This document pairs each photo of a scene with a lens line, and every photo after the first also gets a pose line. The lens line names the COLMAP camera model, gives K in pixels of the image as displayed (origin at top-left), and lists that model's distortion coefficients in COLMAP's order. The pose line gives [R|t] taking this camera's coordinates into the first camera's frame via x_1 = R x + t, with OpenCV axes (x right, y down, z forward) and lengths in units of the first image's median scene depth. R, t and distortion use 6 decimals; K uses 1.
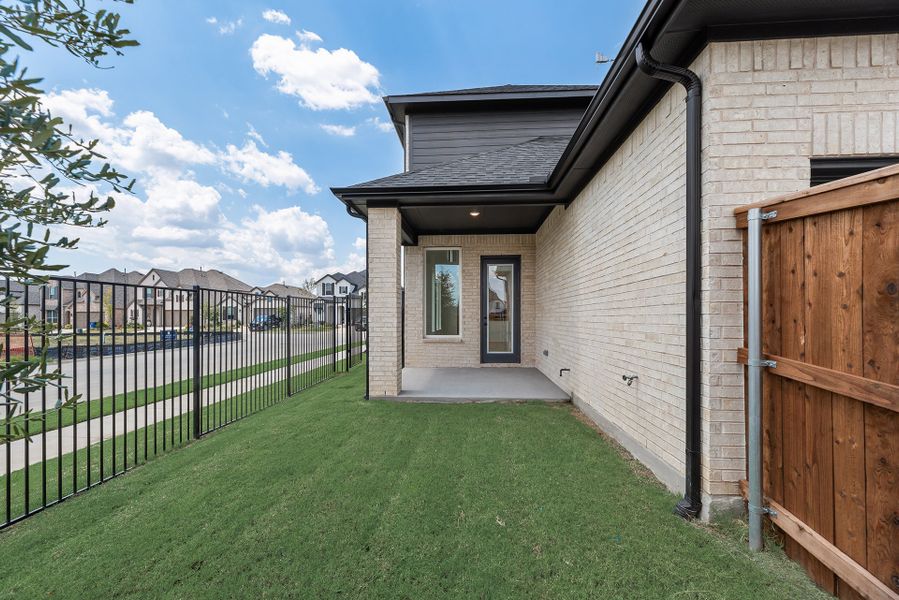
lens RADIAL K [[365.1, 0, 462.9], [0, 365.1, 317.5], [0, 0, 1]] dist [0.005581, -0.000981]
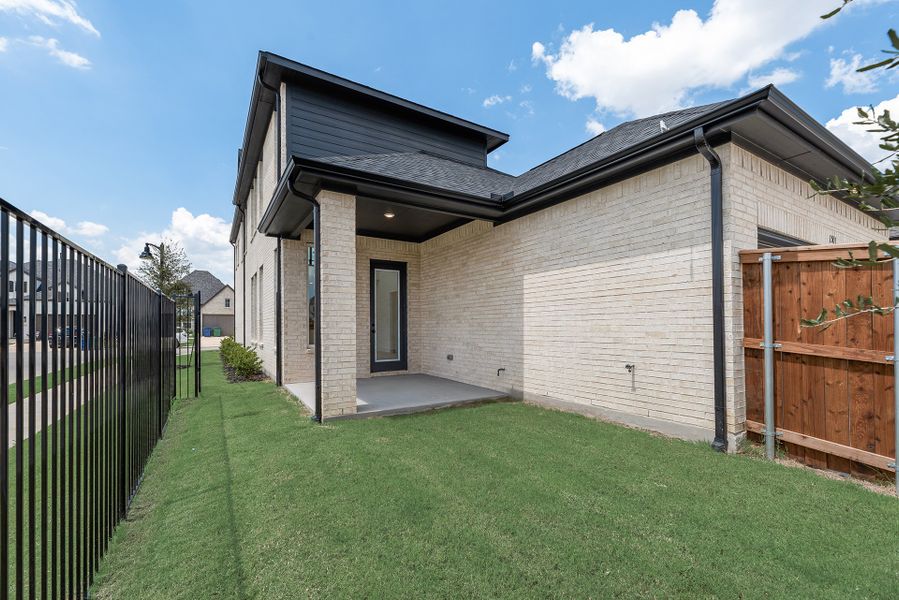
lens RADIAL K [[365.1, 0, 448.2], [0, 365.1, 322.2], [0, 0, 1]] dist [0.005581, -0.000981]
pose [[0.828047, 0.004050, 0.560644, -0.675043], [0.004446, 0.999895, -0.013790, 0.017417], [-0.560641, 0.013911, 0.827942, 0.221332]]
